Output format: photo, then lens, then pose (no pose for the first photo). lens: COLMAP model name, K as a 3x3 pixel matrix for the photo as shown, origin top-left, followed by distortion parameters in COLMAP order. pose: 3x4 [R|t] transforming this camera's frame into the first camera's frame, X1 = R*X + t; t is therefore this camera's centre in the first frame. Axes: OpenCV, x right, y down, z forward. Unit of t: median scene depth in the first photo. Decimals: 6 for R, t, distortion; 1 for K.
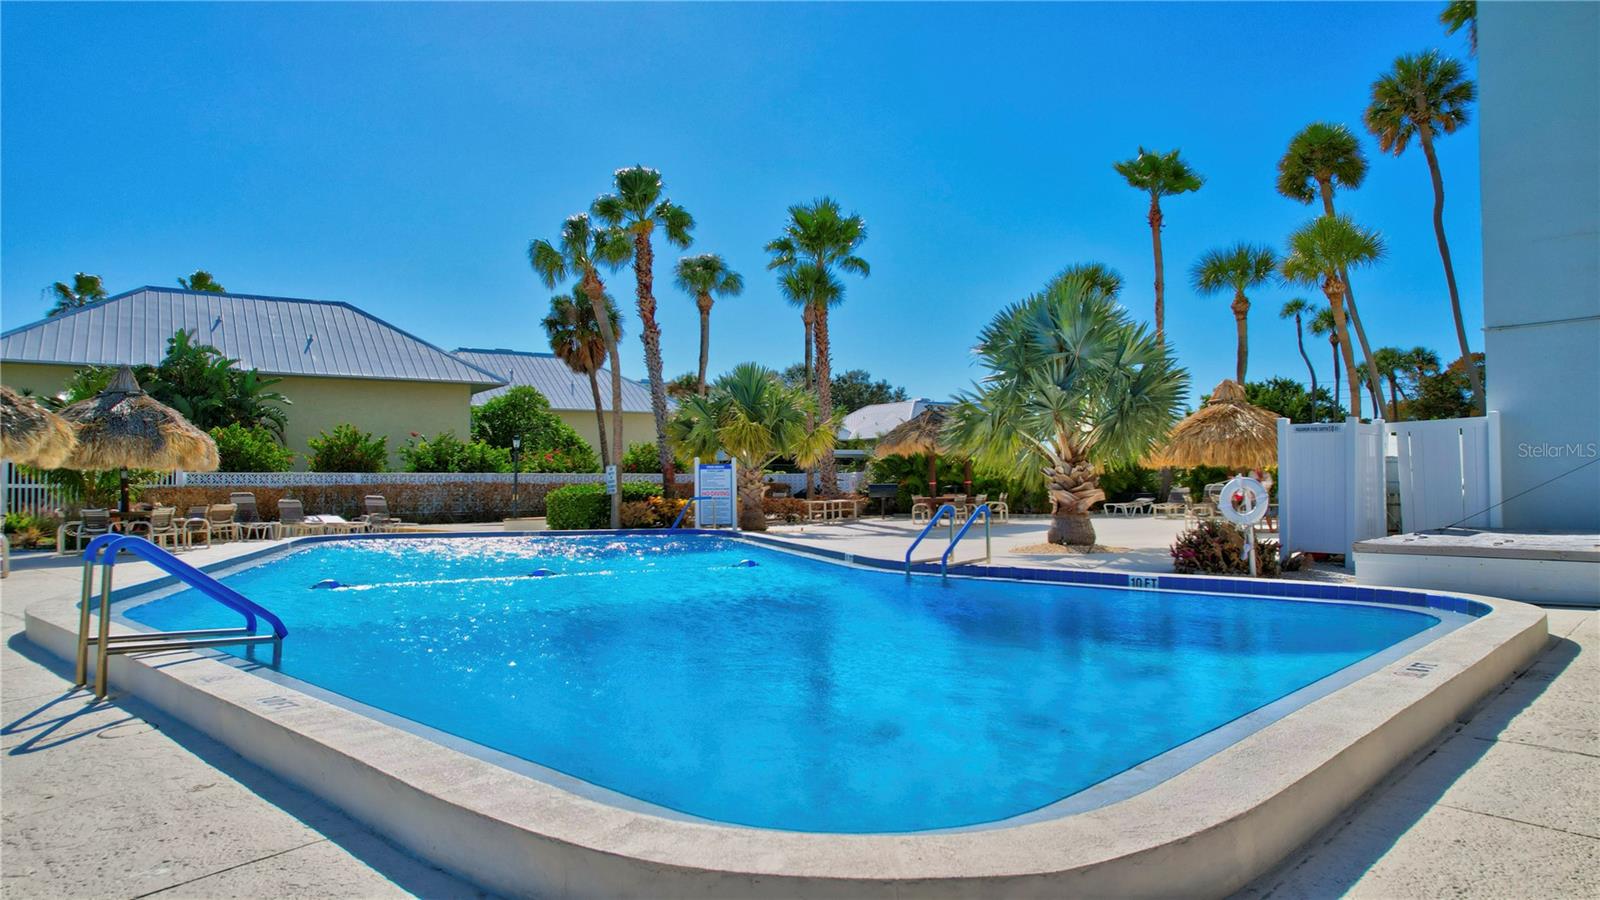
lens RADIAL K [[1022.9, 0, 798.0], [0, 1022.9, 453.0], [0, 0, 1]] dist [-0.034640, 0.000710]
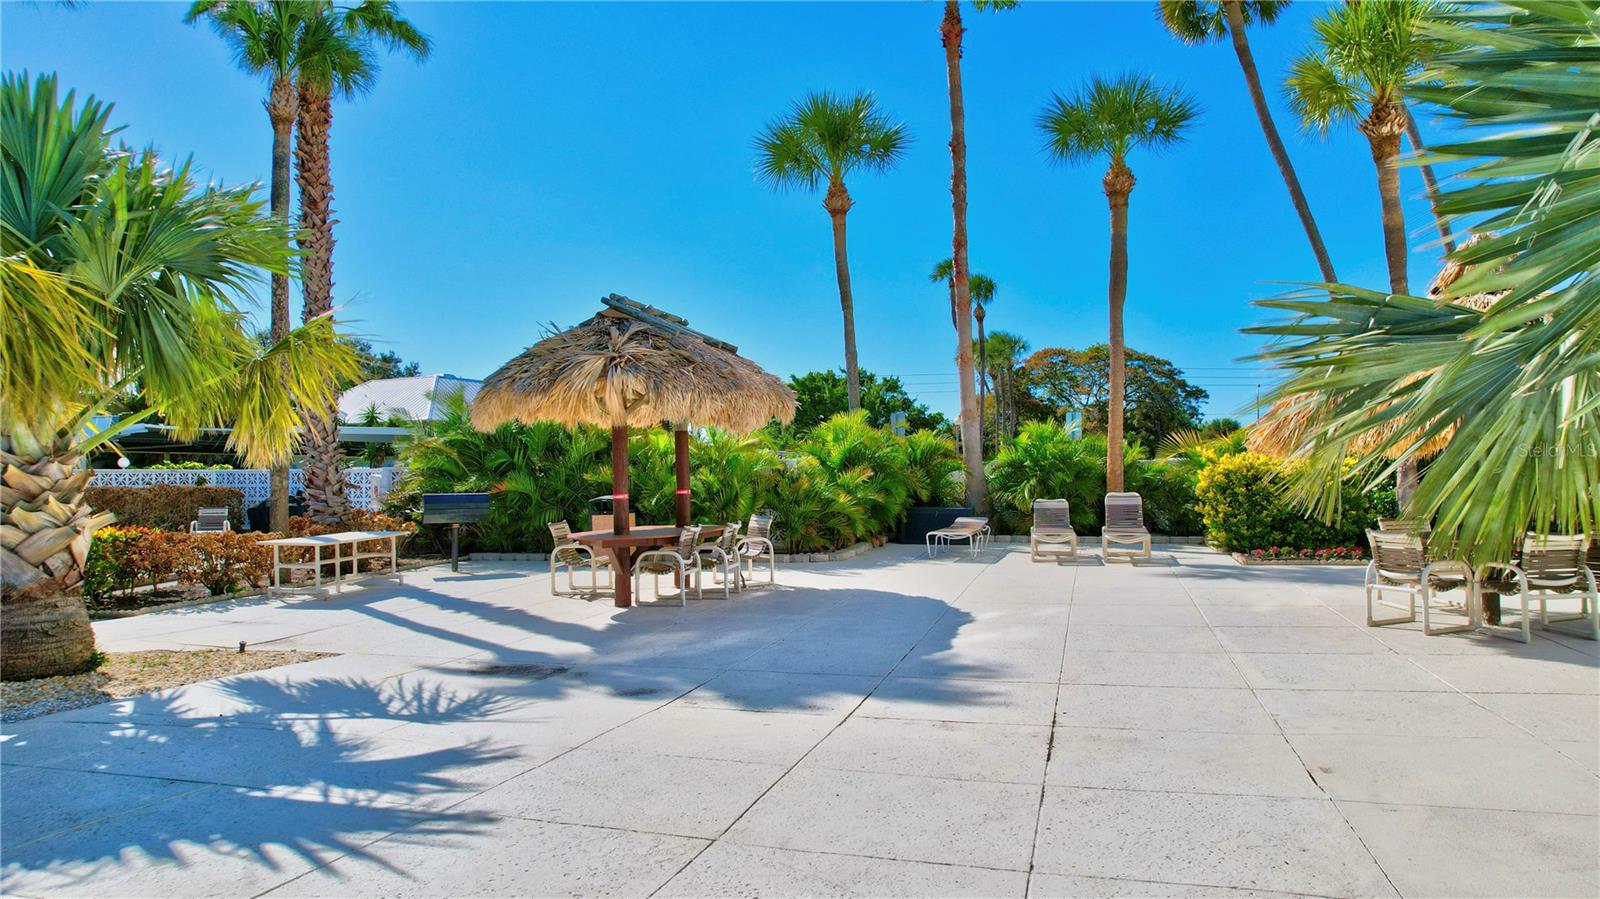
lens RADIAL K [[1022.9, 0, 798.8], [0, 1022.9, 447.8], [0, 0, 1]] dist [-0.034640, 0.000710]
pose [[0.888123, 0.013250, 0.459415, 0.010340], [-0.012766, 0.999910, -0.004158, 0.009812], [-0.459429, -0.002172, 0.888212, 0.525932]]
